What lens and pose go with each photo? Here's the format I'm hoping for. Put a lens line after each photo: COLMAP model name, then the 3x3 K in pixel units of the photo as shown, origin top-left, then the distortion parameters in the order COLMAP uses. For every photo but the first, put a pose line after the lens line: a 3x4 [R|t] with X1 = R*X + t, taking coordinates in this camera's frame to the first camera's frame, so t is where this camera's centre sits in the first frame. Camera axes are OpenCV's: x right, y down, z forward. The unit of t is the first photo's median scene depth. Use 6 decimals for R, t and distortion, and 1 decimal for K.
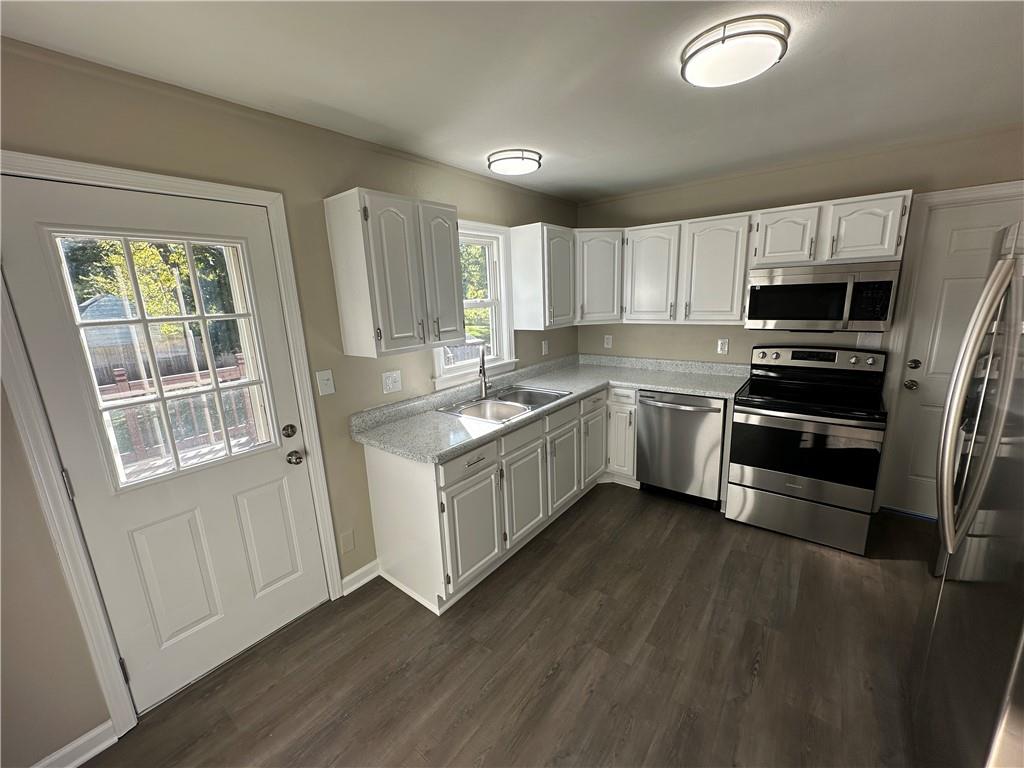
lens RADIAL K [[407.9, 0, 510.1], [0, 407.9, 385.4], [0, 0, 1]] dist [-0.002062, 0.000449]
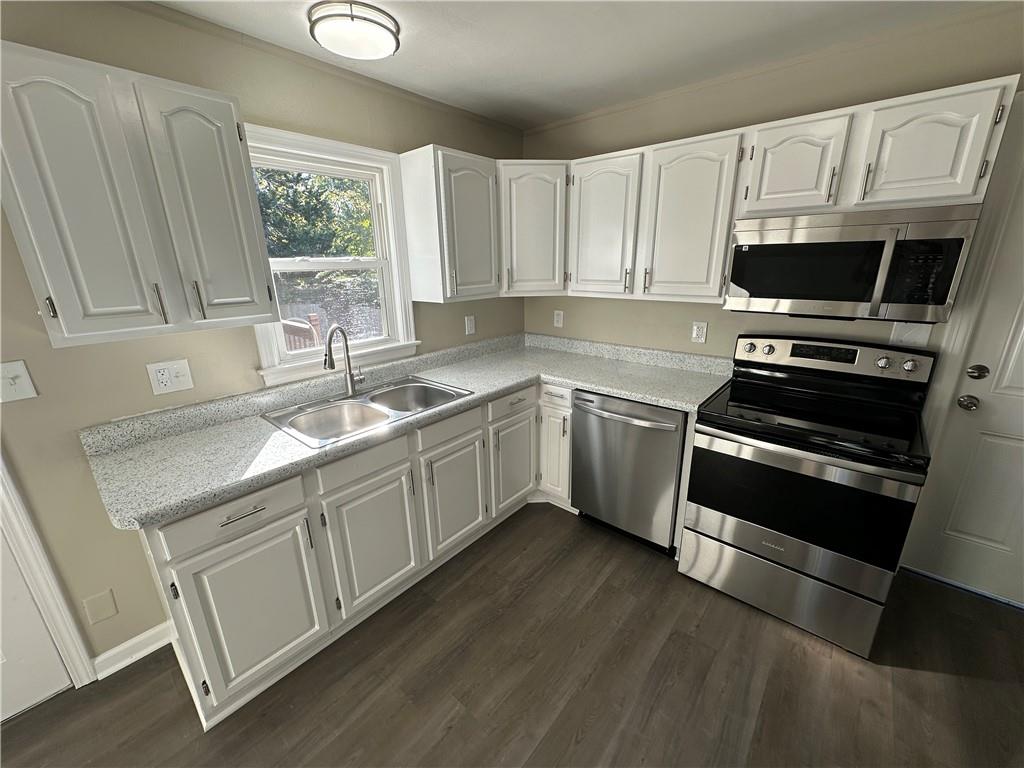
lens RADIAL K [[407.8, 0, 510.6], [0, 407.8, 384.5], [0, 0, 1]] dist [0.000200, 0.000067]
pose [[0.998670, 0.035490, -0.037386, 0.259721], [-0.032433, 0.996312, 0.079438, -0.059102], [0.040068, -0.078120, 0.996138, 0.306587]]
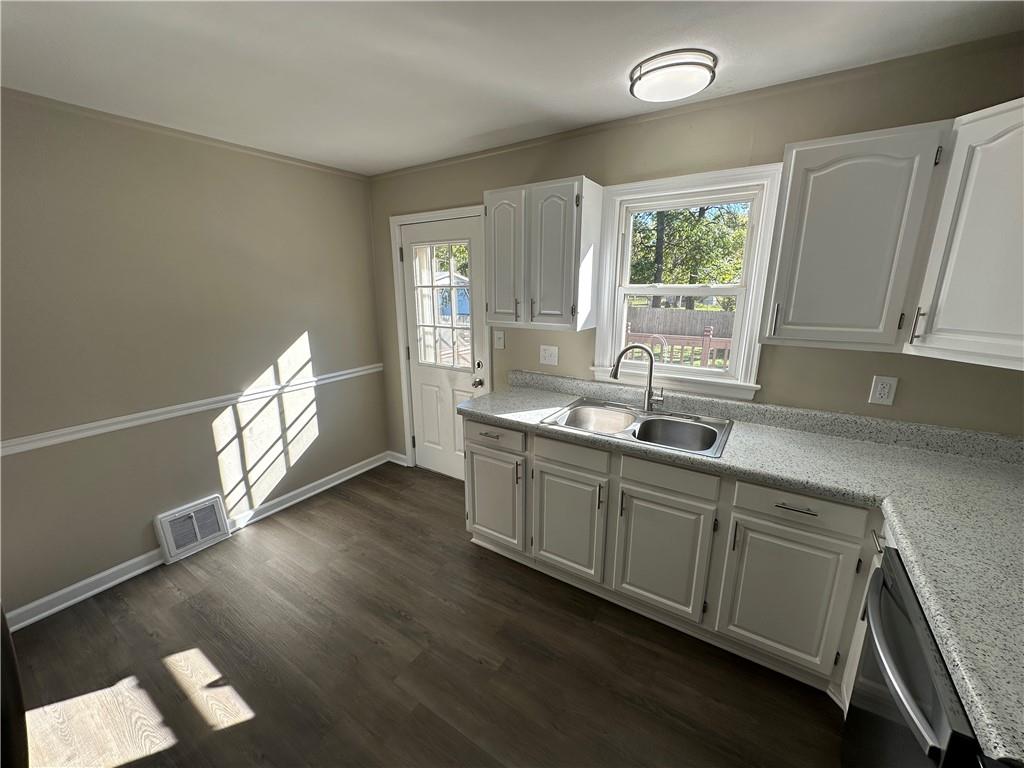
lens RADIAL K [[407.8, 0, 510.6], [0, 407.8, 384.5], [0, 0, 1]] dist [0.000200, 0.000067]
pose [[0.084763, 0.276622, -0.957233, 0.681724], [-0.217907, 0.942582, 0.253092, -0.166776], [0.972282, 0.187135, 0.140174, 0.664659]]
